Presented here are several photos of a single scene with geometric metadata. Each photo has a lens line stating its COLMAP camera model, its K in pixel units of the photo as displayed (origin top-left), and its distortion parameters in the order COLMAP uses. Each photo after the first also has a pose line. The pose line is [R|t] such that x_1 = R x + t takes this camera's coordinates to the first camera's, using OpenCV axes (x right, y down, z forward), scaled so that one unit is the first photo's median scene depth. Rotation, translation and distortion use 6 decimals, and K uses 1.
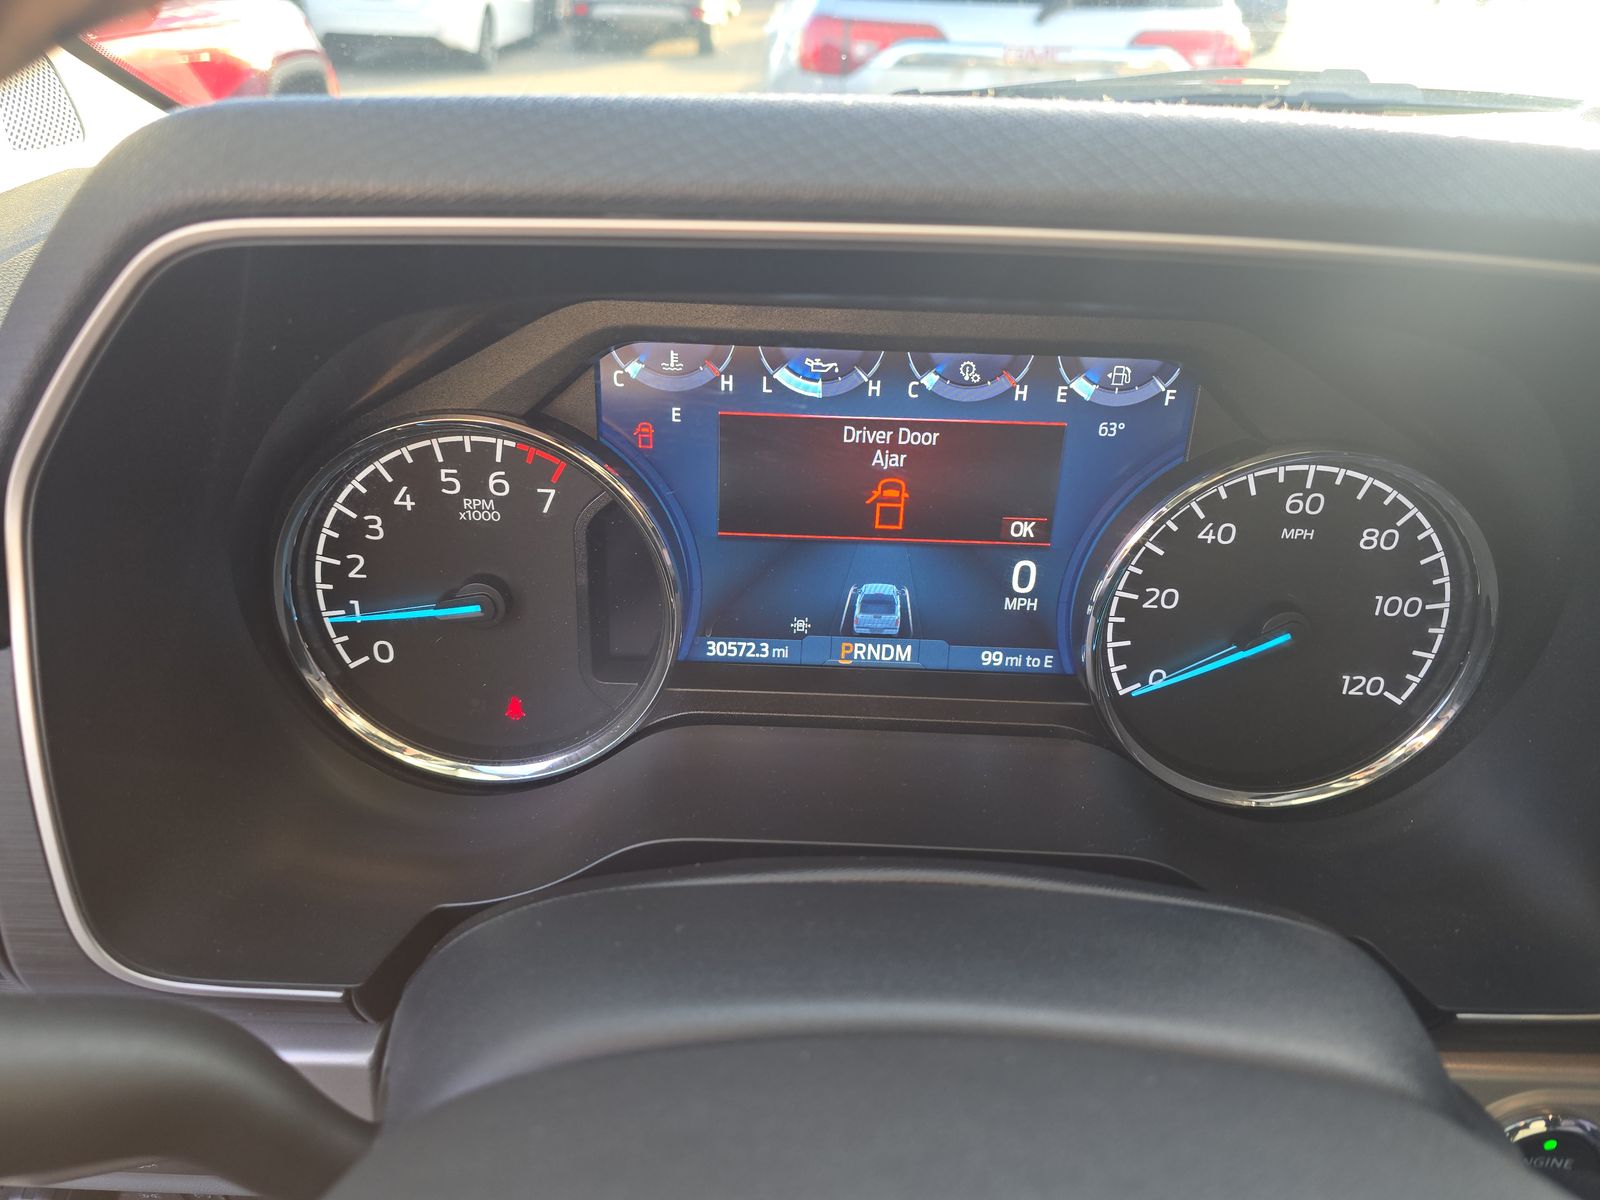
lens RADIAL K [[1087.1, 0, 800.0], [0, 1087.1, 600.0], [0, 0, 1]] dist [0.056820, -0.121712]
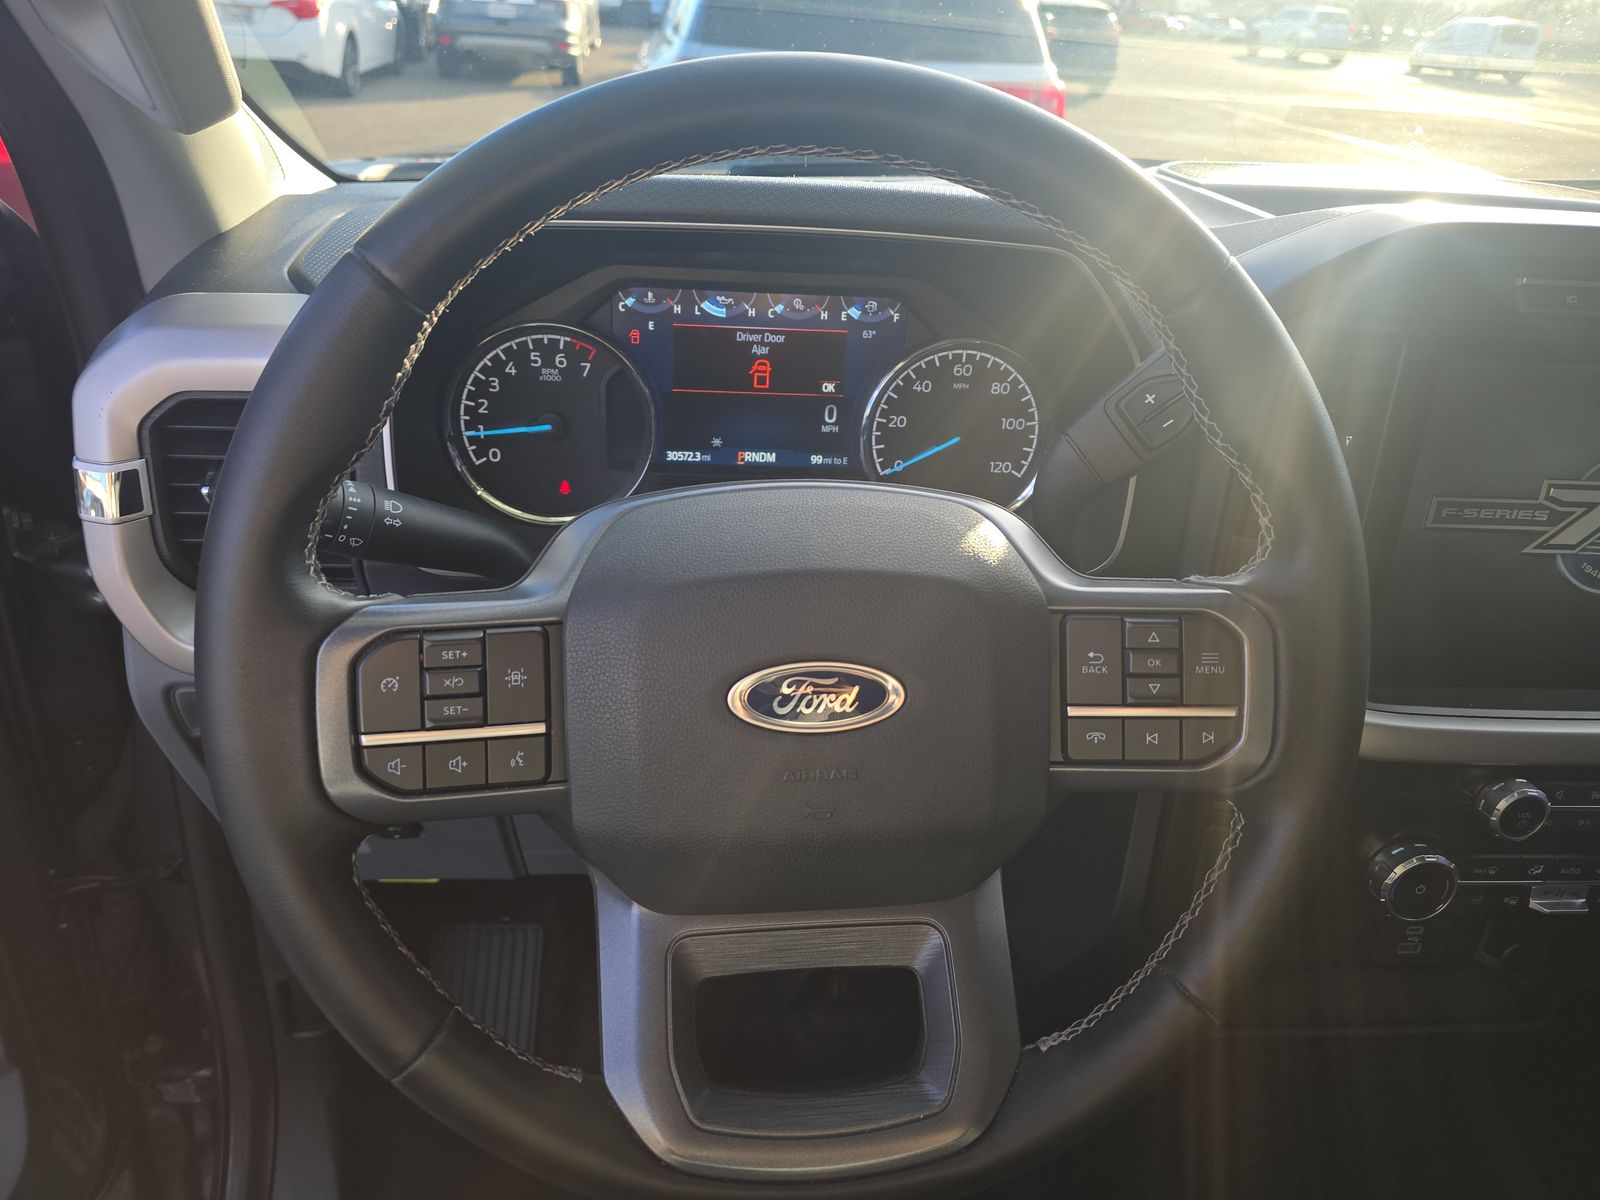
lens RADIAL K [[1071.6, 0, 795.4], [0, 1071.6, 617.3], [0, 0, 1]] dist [0.102028, -0.140243]
pose [[0.993756, -0.026471, 0.108386, -0.080510], [0.027623, 0.999577, -0.009140, 0.378925], [-0.108098, 0.012077, 0.994067, -0.956381]]
